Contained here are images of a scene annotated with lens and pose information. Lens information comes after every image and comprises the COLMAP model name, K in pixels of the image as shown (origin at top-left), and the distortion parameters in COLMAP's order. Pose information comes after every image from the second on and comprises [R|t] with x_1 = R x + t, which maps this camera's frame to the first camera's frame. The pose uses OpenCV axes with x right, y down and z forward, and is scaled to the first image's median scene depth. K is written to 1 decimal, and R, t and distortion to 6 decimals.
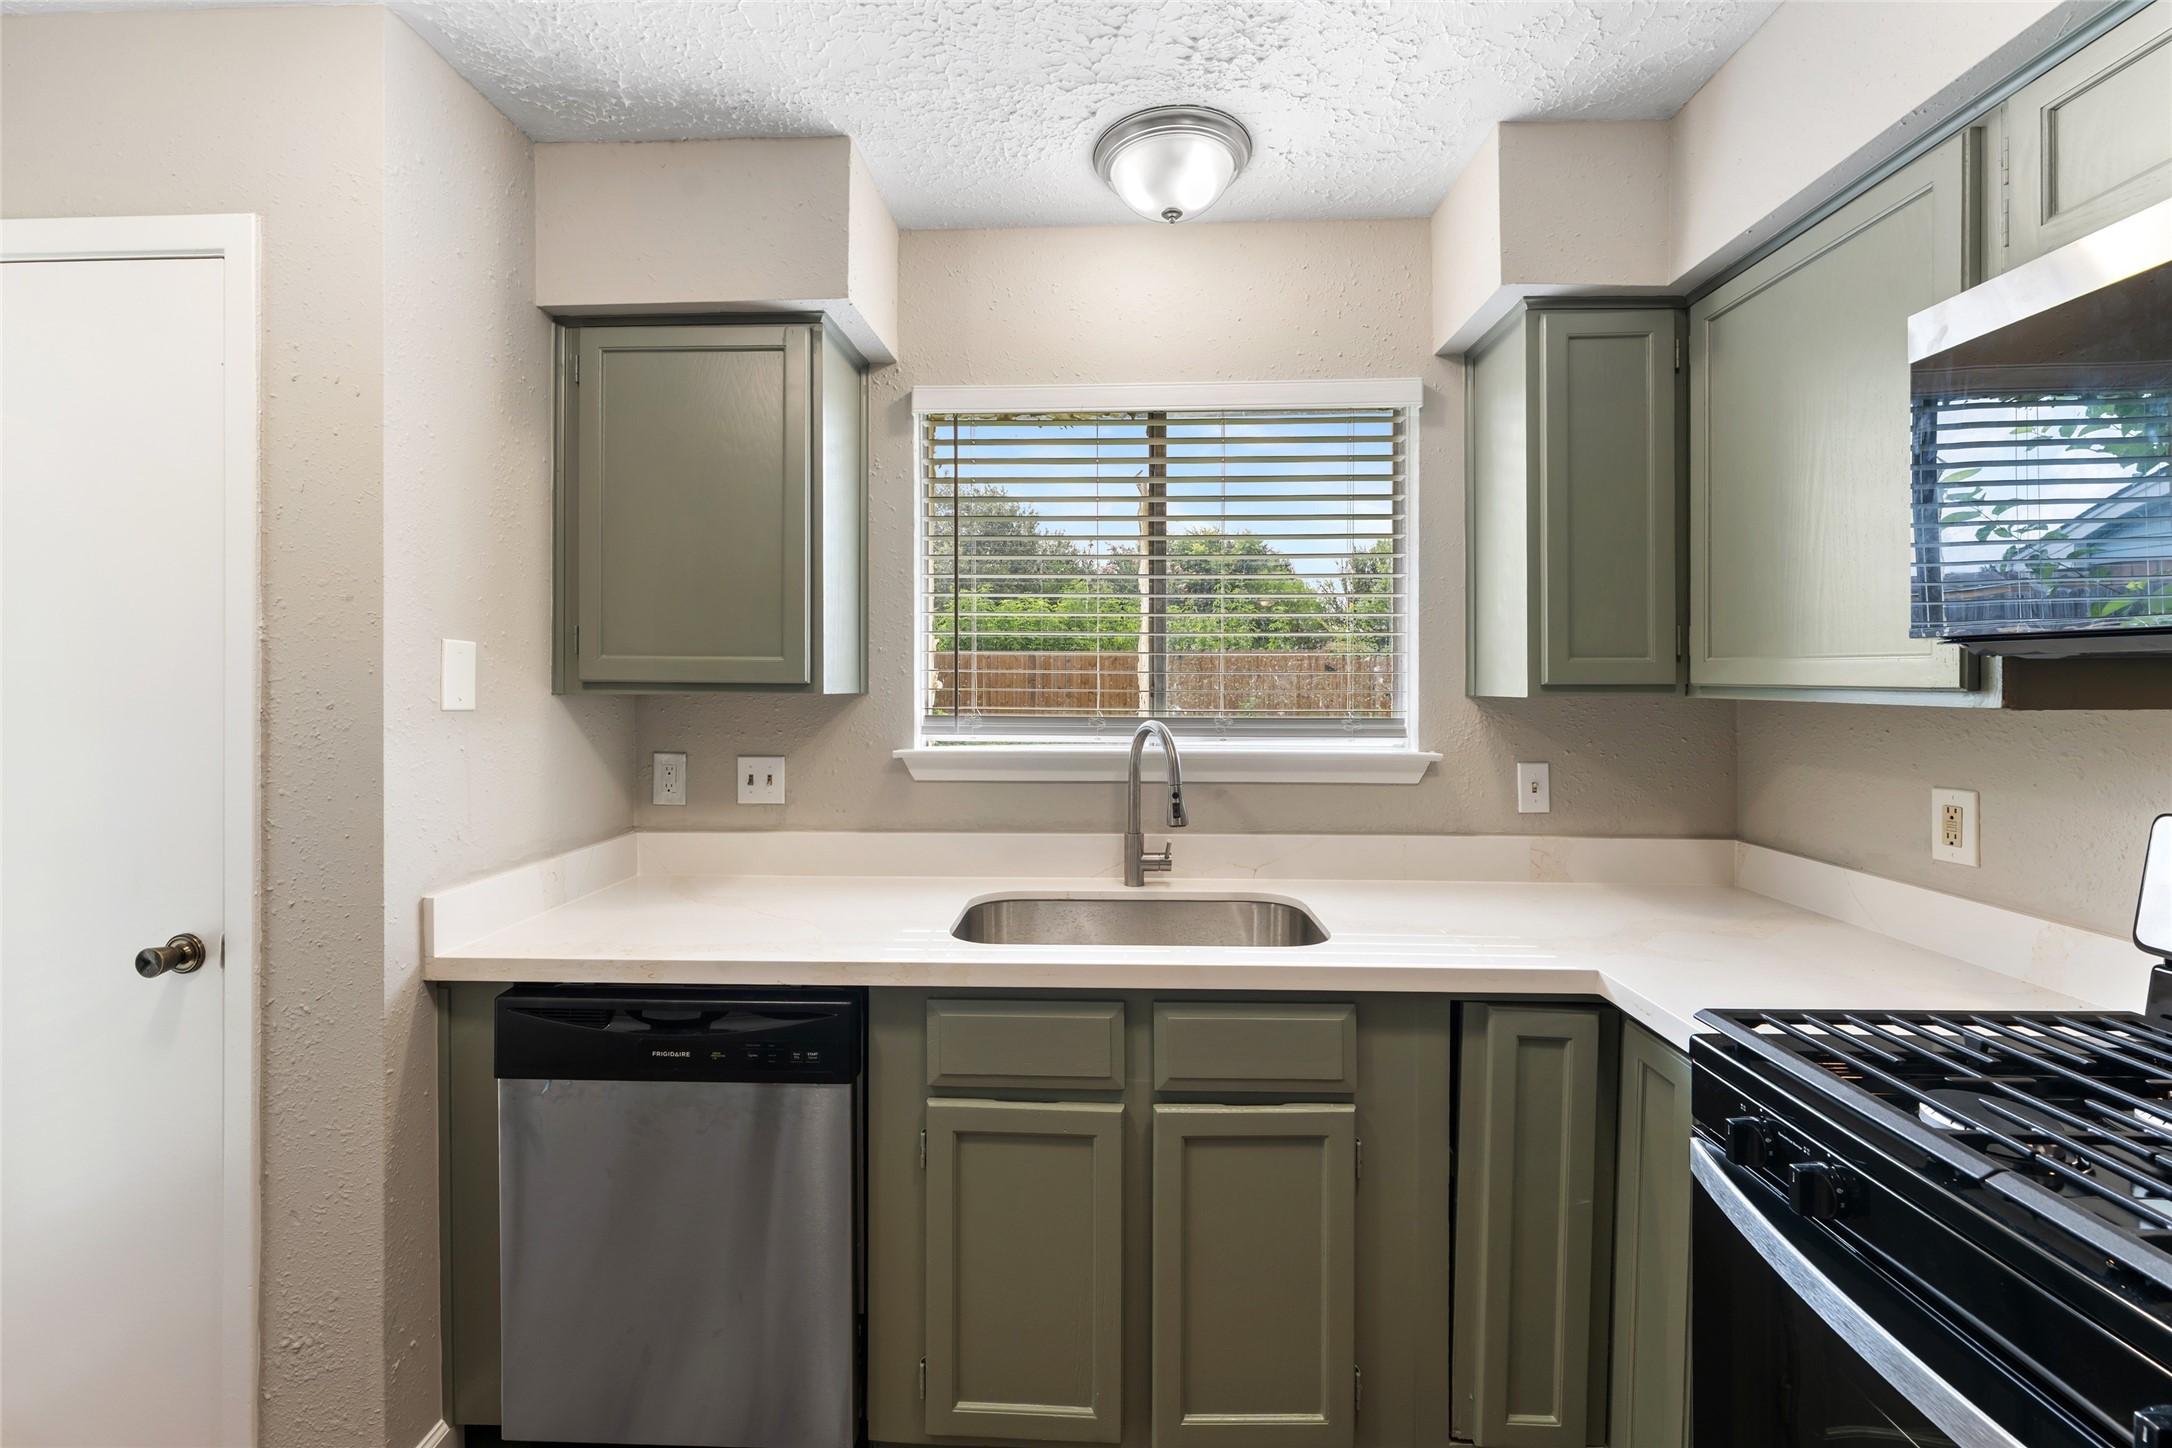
lens RADIAL K [[878.8, 0, 1082.7], [0, 878.8, 683.5], [0, 0, 1]] dist [-0.000770, -0.000156]
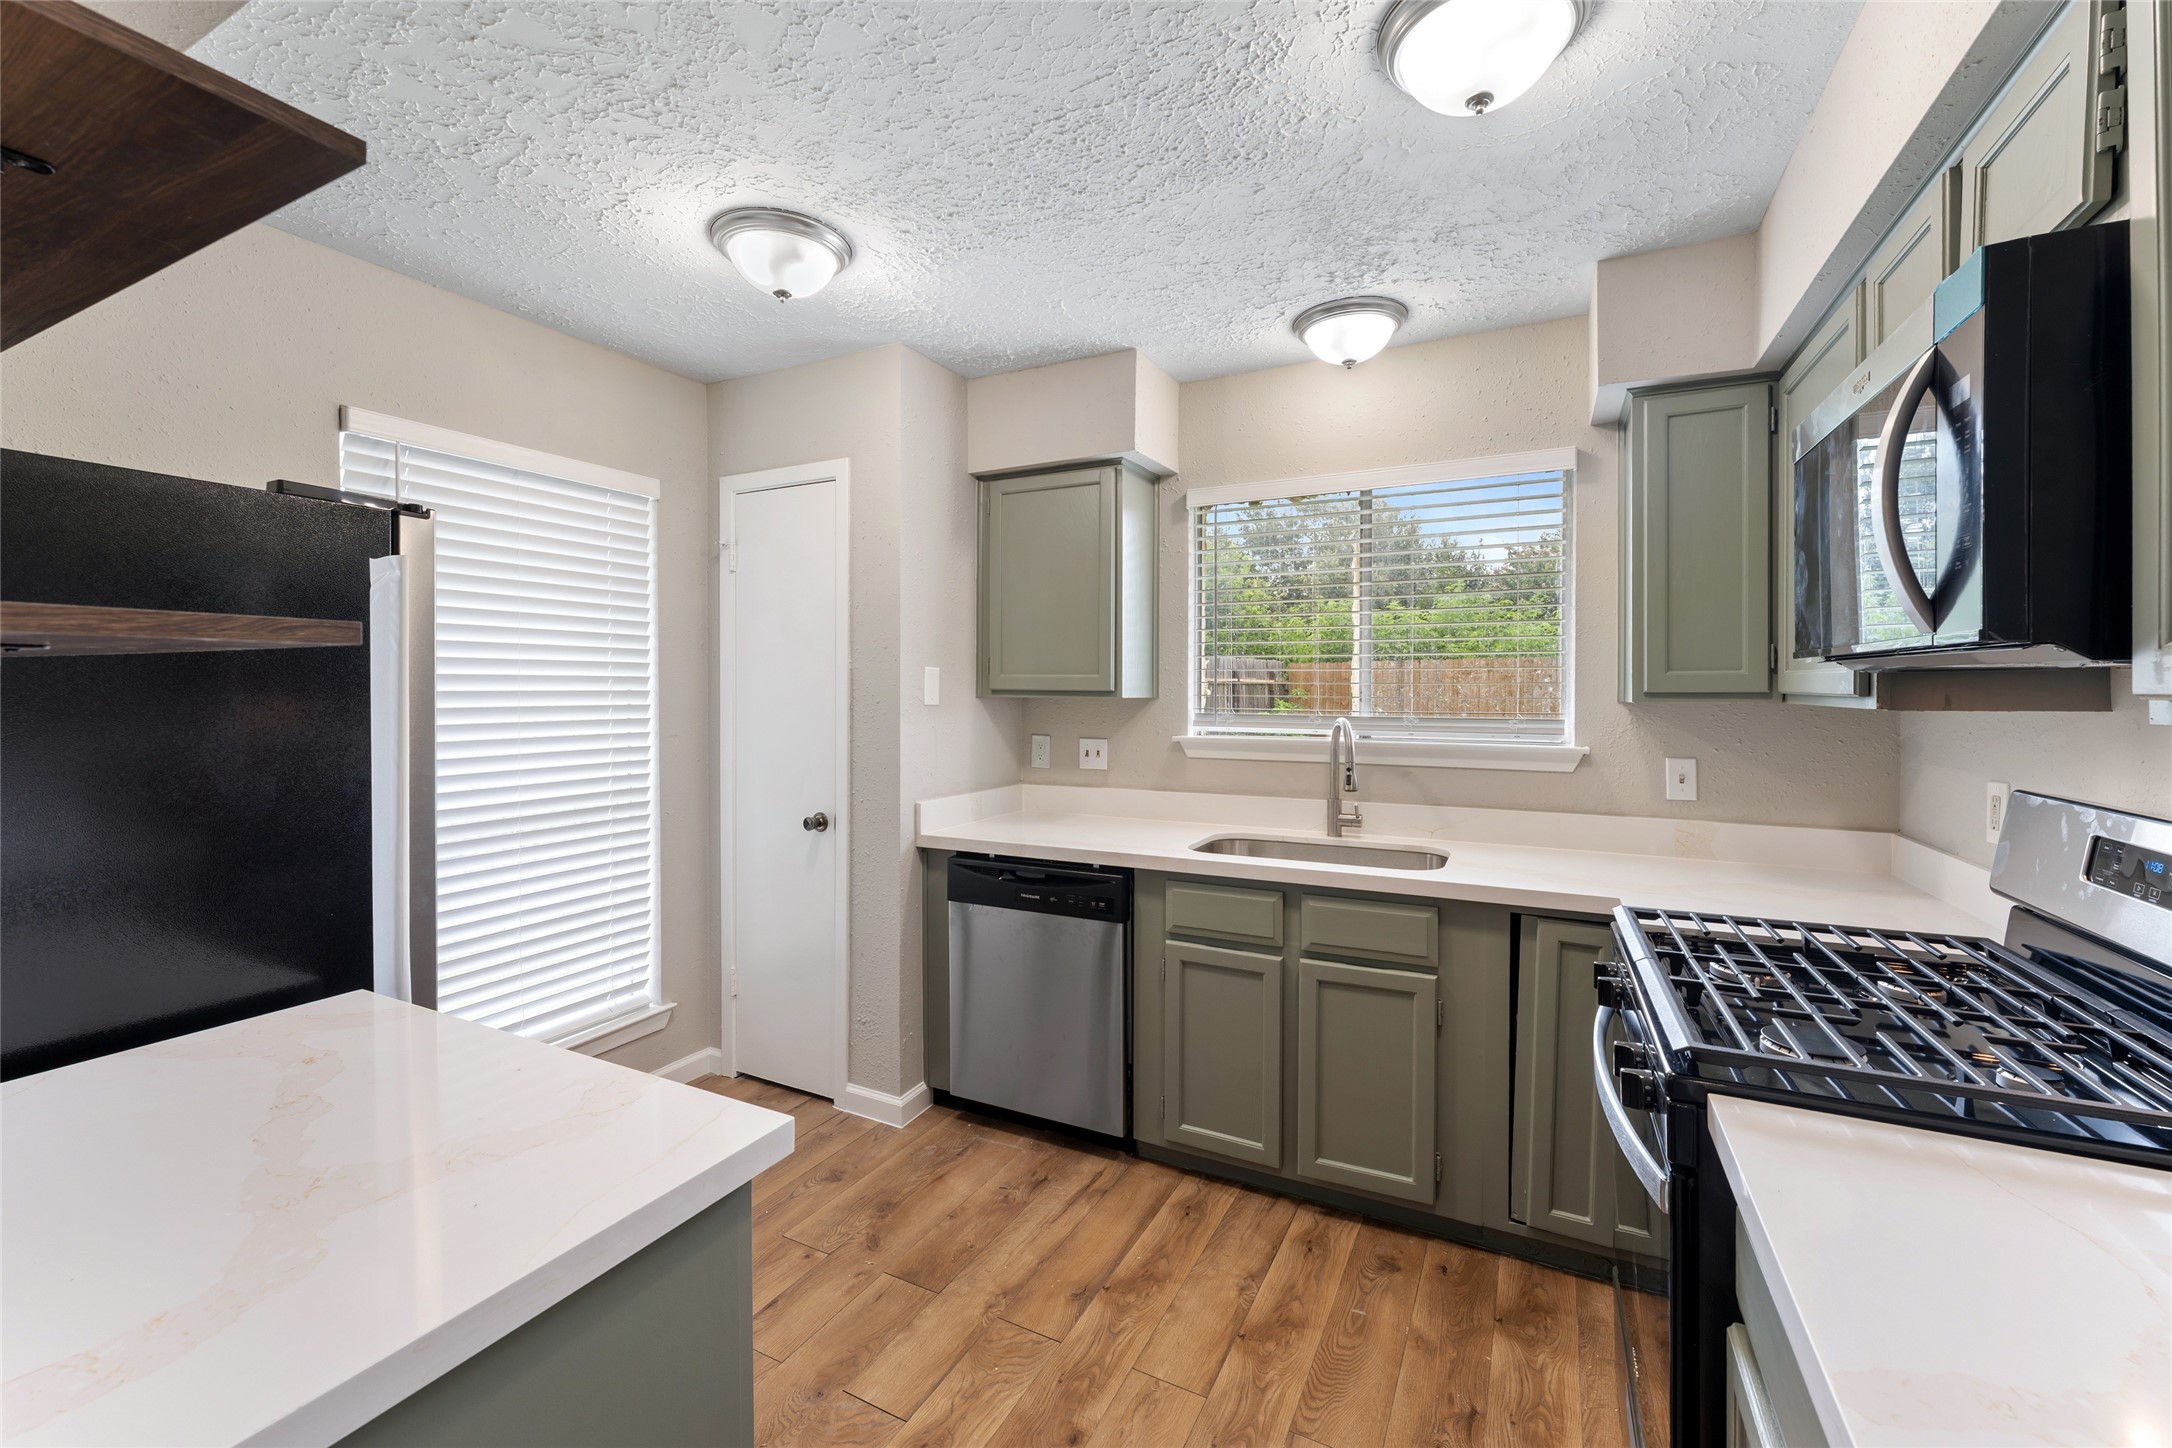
lens RADIAL K [[878.7, 0, 1083.0], [0, 878.7, 692.8], [0, 0, 1]] dist [-0.001811, -0.000435]
pose [[0.906948, 0.001626, -0.421239, 0.327776], [-0.001686, 0.999999, 0.000230, 0.003168], [0.421238, 0.000502, 0.906950, -0.497095]]
